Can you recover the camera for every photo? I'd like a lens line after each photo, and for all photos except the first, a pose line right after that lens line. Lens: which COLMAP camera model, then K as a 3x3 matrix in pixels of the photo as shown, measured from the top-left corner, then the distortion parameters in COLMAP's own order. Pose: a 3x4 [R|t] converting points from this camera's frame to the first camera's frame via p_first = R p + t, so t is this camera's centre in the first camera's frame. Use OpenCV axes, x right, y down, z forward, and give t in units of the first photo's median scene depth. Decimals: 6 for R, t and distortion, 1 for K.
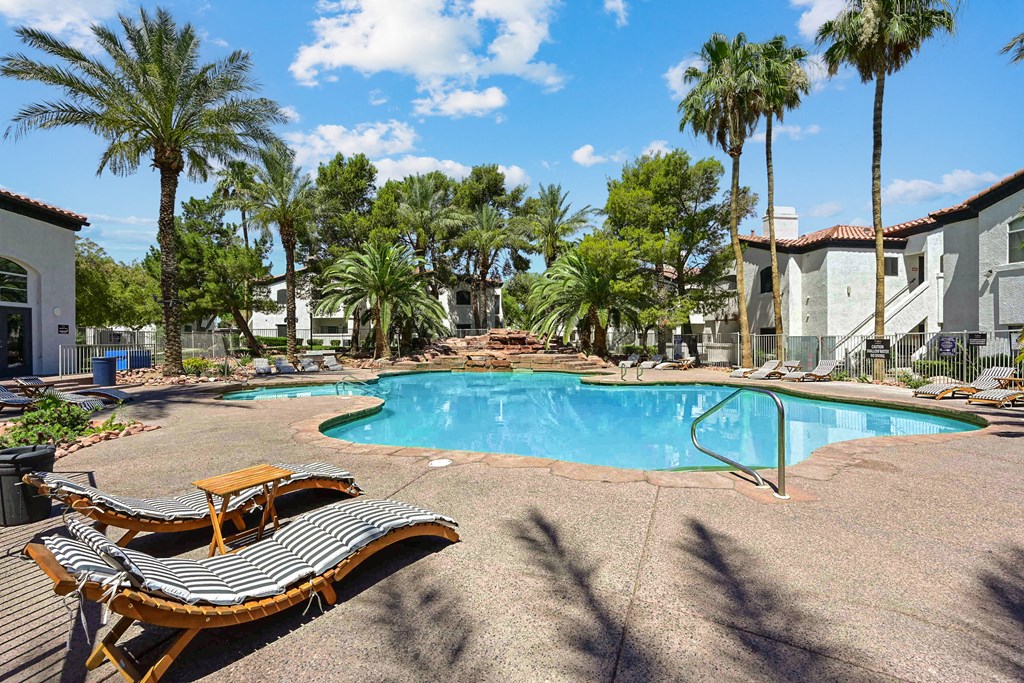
lens RADIAL K [[452.6, 0, 512.0], [0, 452.6, 341.5], [0, 0, 1]] dist [-0.000404, 0.000251]
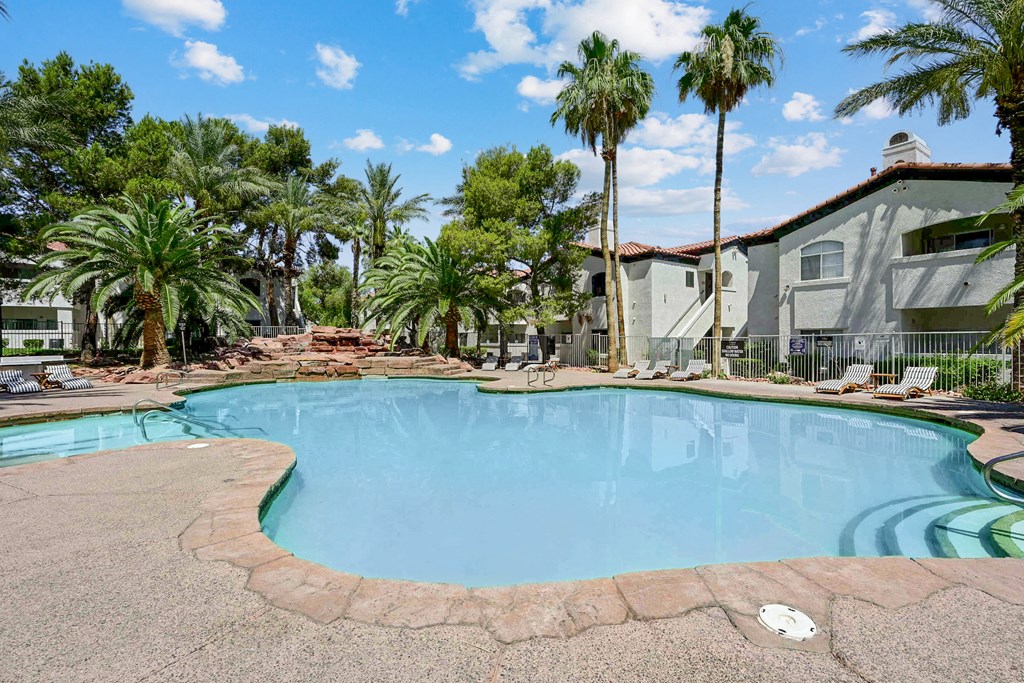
lens RADIAL K [[452.6, 0, 512.0], [0, 452.6, 341.5], [0, 0, 1]] dist [-0.000404, 0.000251]
pose [[0.890673, -0.000109, 0.454645, -0.122175], [-0.000605, 0.999999, 0.001426, -0.002509], [-0.454645, -0.001546, 0.890672, 0.146446]]
